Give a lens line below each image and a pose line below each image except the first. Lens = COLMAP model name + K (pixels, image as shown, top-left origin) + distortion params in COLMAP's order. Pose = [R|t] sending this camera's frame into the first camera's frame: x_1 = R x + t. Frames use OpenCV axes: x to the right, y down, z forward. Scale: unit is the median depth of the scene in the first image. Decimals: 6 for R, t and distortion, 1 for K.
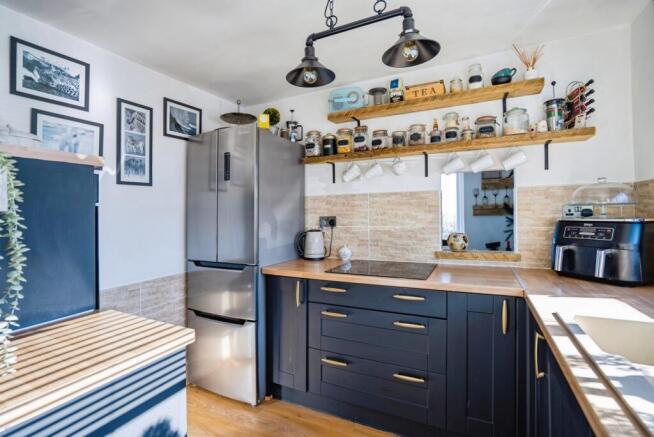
lens RADIAL K [[313.2, 0, 321.4], [0, 313.2, 209.0], [0, 0, 1]] dist [-0.037815, 0.013072]
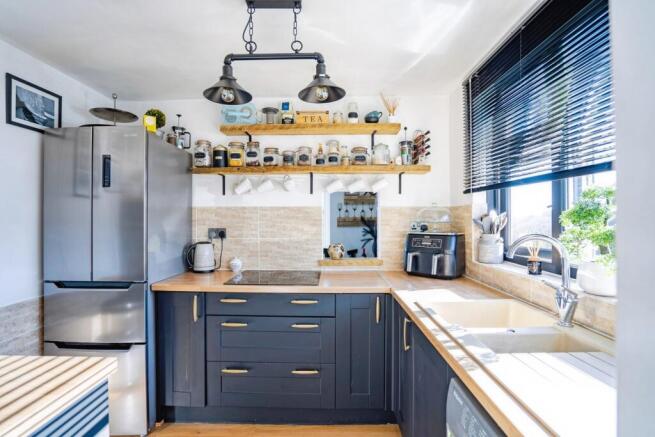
lens RADIAL K [[313.7, 0, 325.9], [0, 313.7, 217.3], [0, 0, 1]] dist [-0.037815, 0.013072]
pose [[0.894732, 0.021720, 0.446075, -0.139614], [-0.022532, 0.999740, -0.003483, -0.018500], [-0.446034, -0.006934, 0.894989, -0.047236]]
